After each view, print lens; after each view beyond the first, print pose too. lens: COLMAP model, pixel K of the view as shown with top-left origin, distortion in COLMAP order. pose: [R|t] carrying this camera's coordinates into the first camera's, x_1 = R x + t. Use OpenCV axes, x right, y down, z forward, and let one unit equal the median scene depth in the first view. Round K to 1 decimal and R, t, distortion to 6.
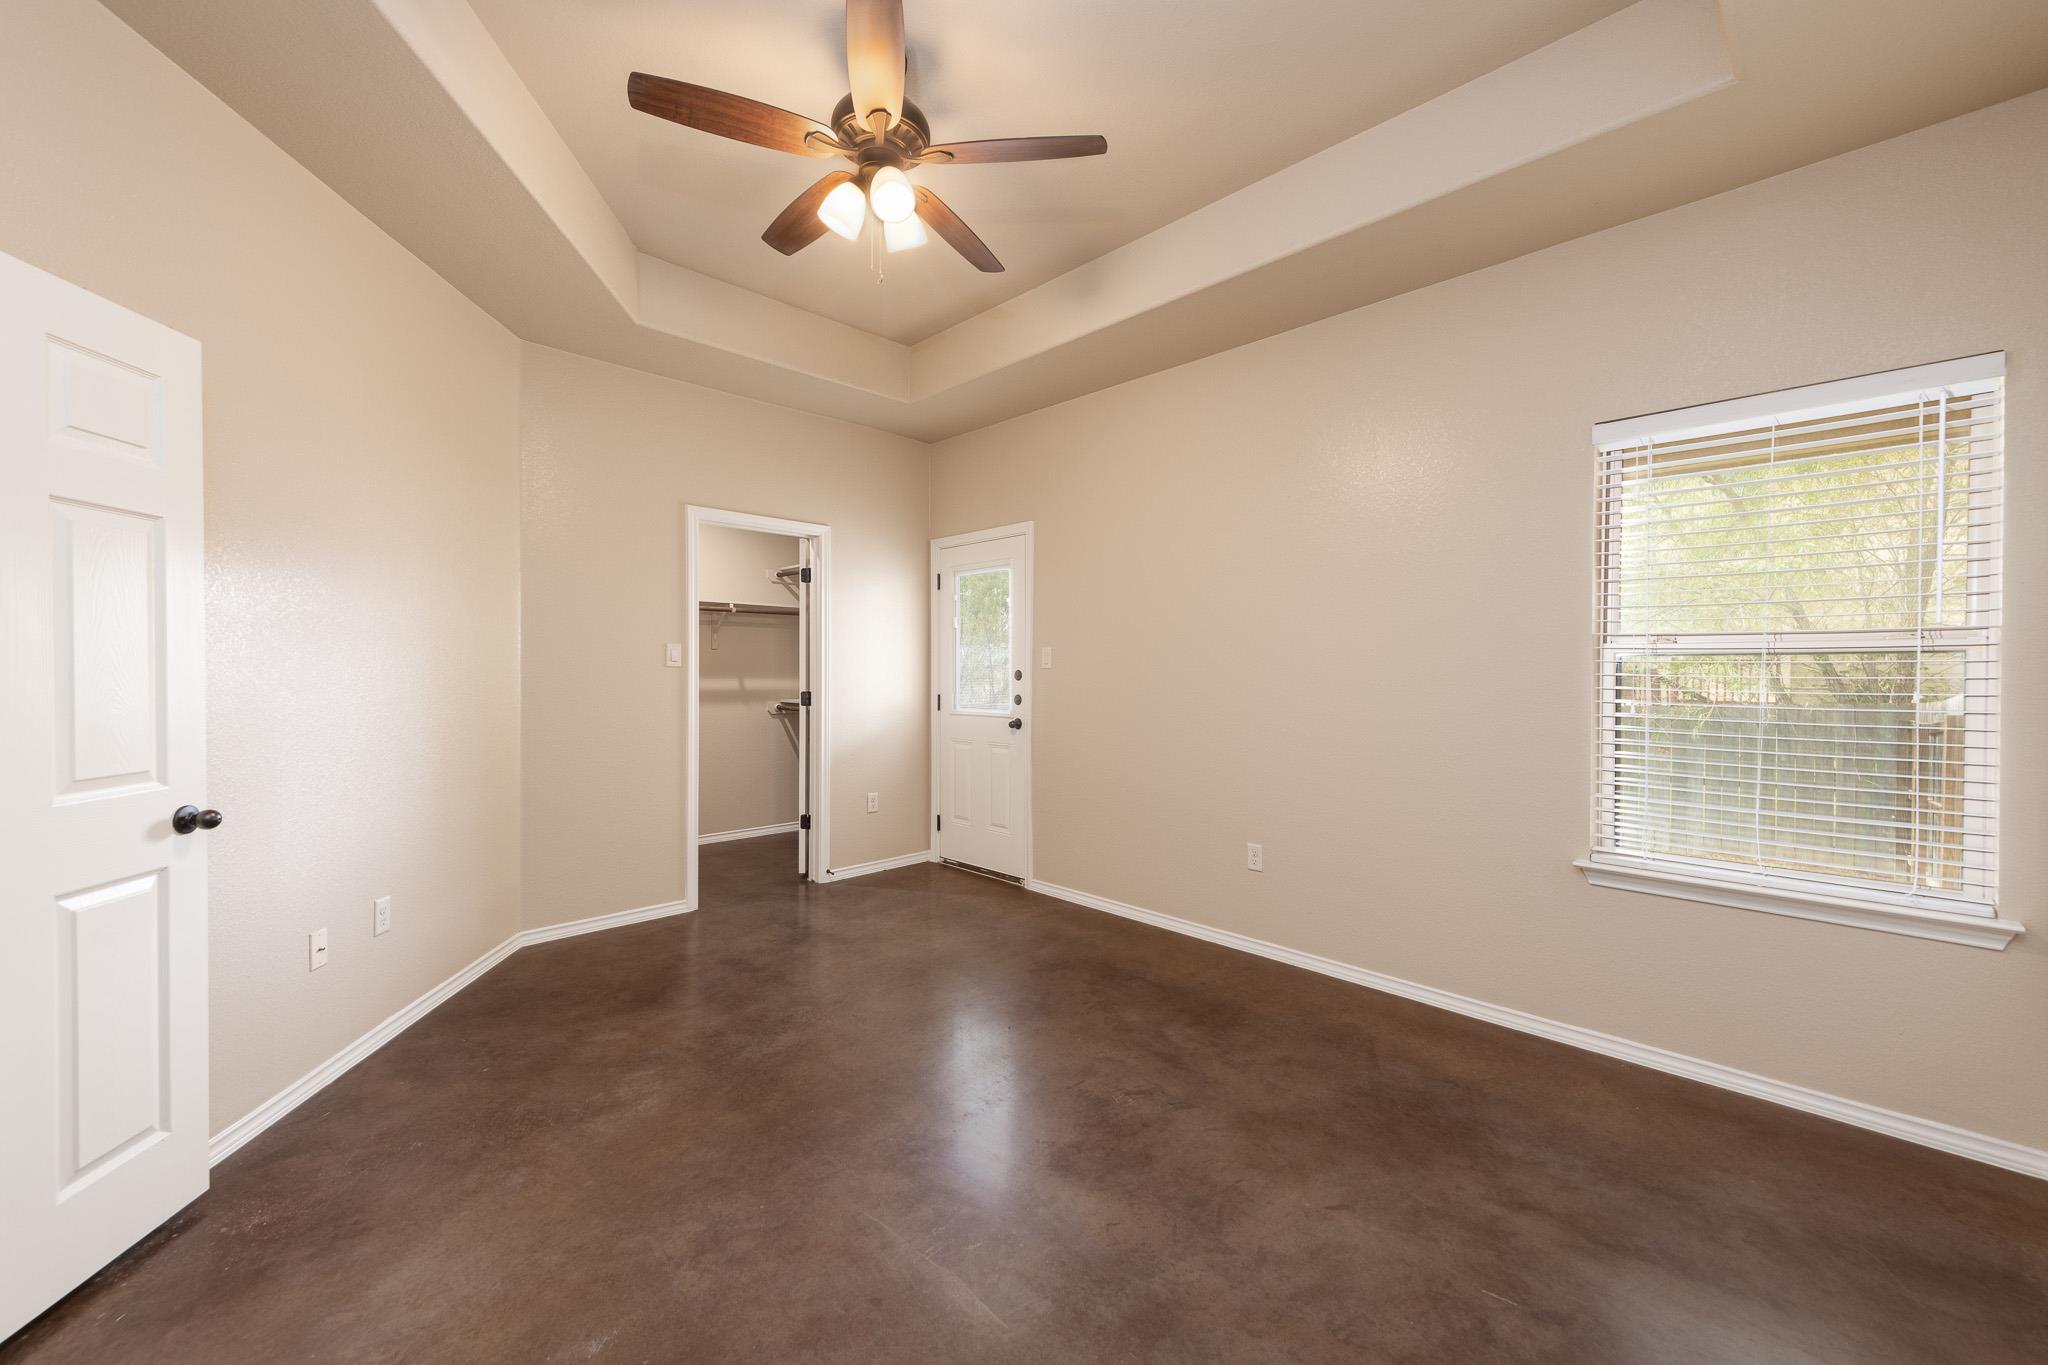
lens RADIAL K [[801.1, 0, 1024.0], [0, 801.1, 682.5], [0, 0, 1]] dist [-0.000052, 0.000040]
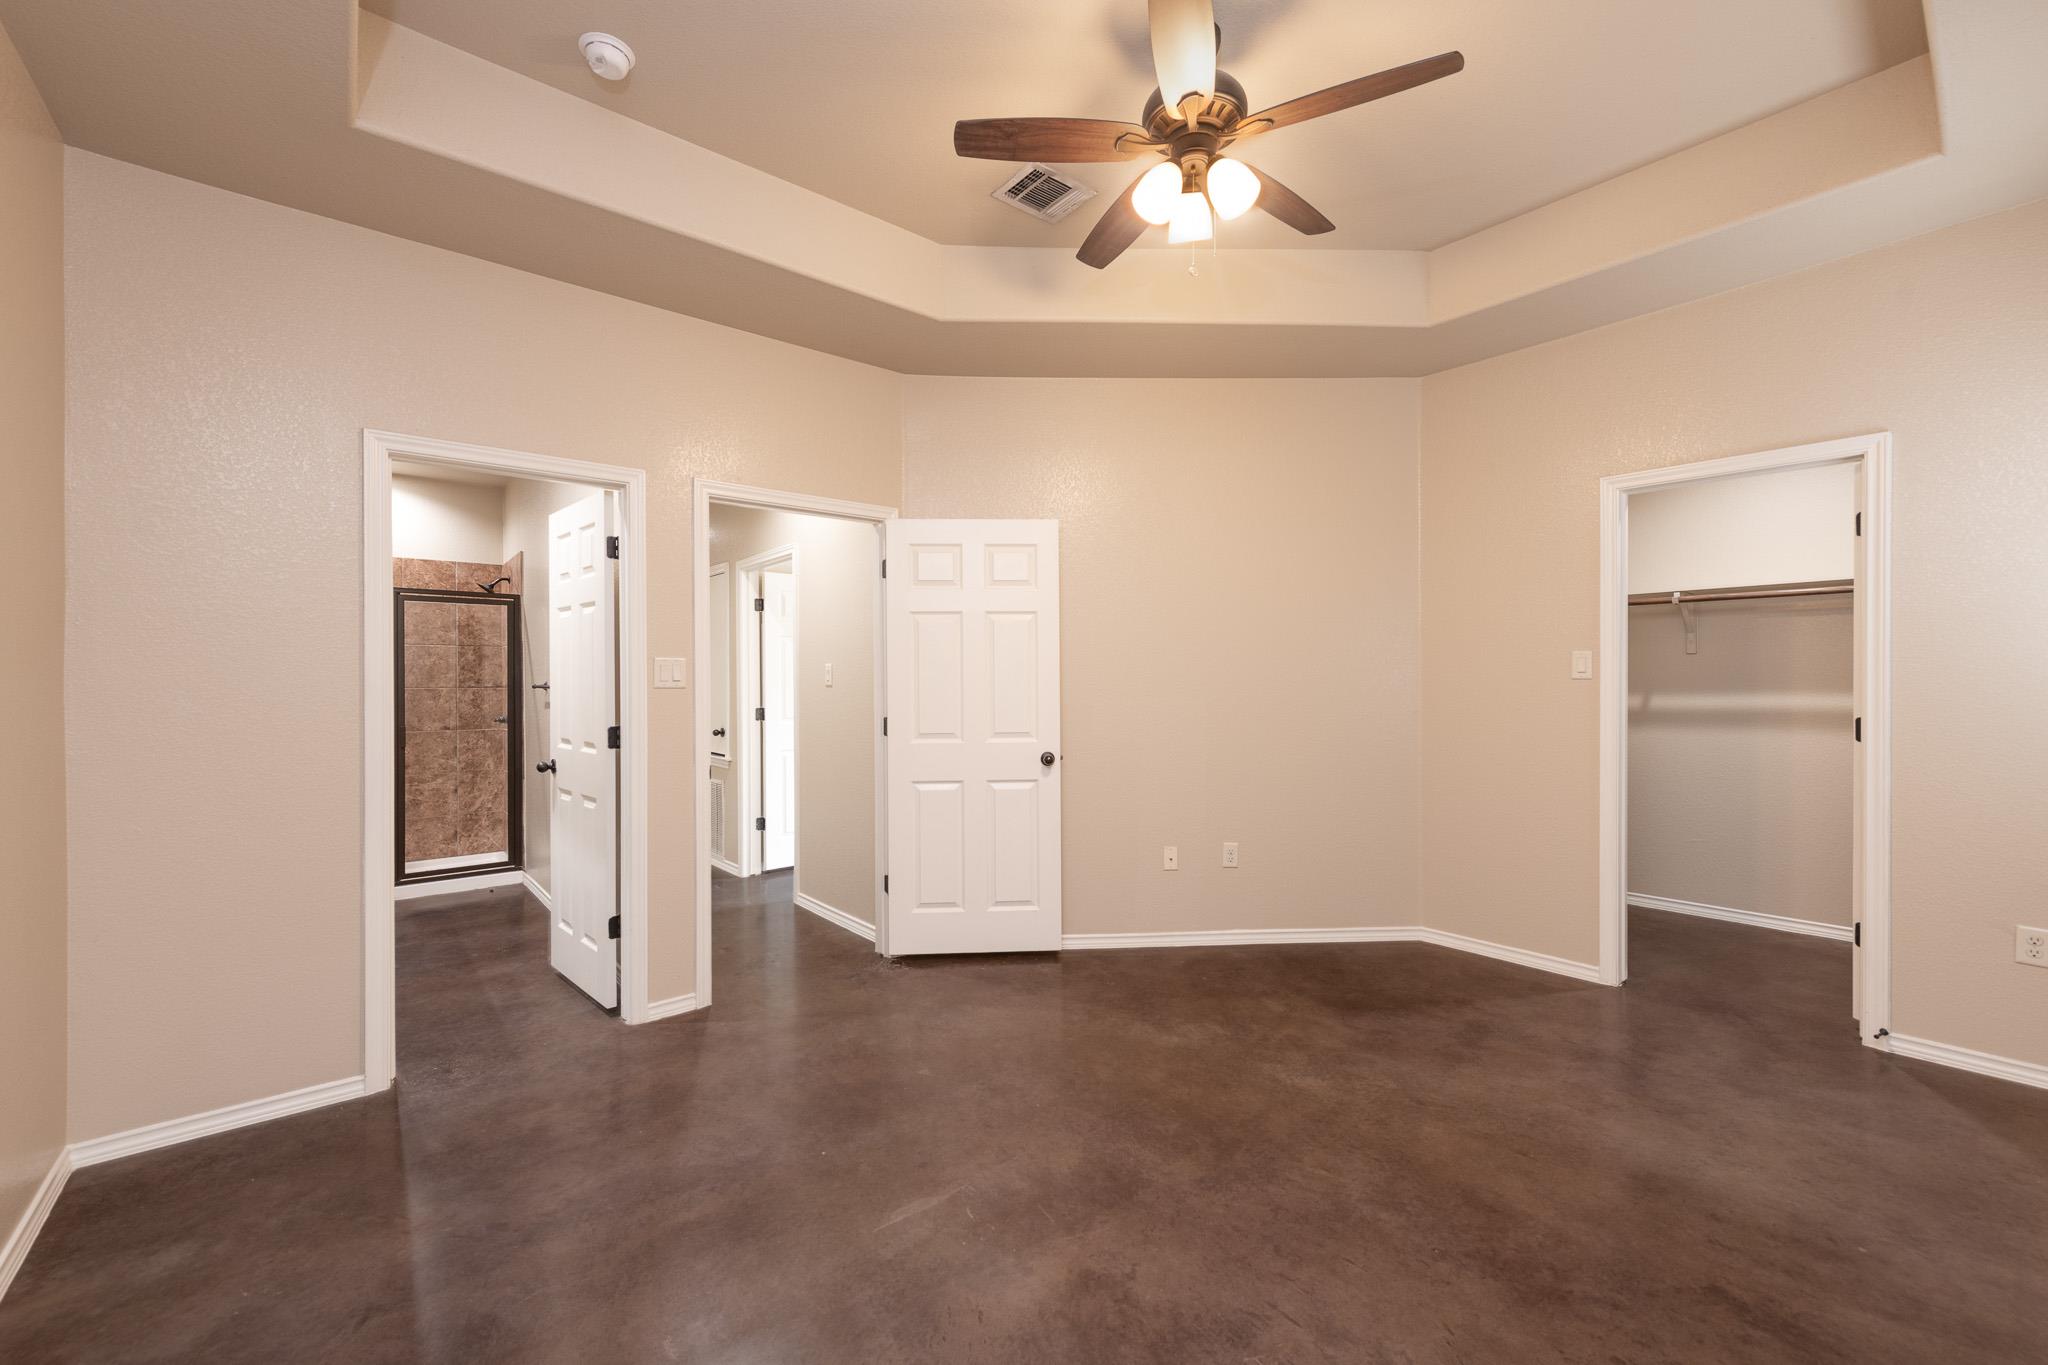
lens RADIAL K [[803.4, 0, 1024.0], [0, 803.4, 682.5], [0, 0, 1]] dist [0.014904, -0.000090]
pose [[-0.069308, 0.003683, -0.997588, 0.624386], [-0.008994, 0.999950, 0.004316, -0.019687], [0.997555, 0.009272, -0.069272, 0.687079]]
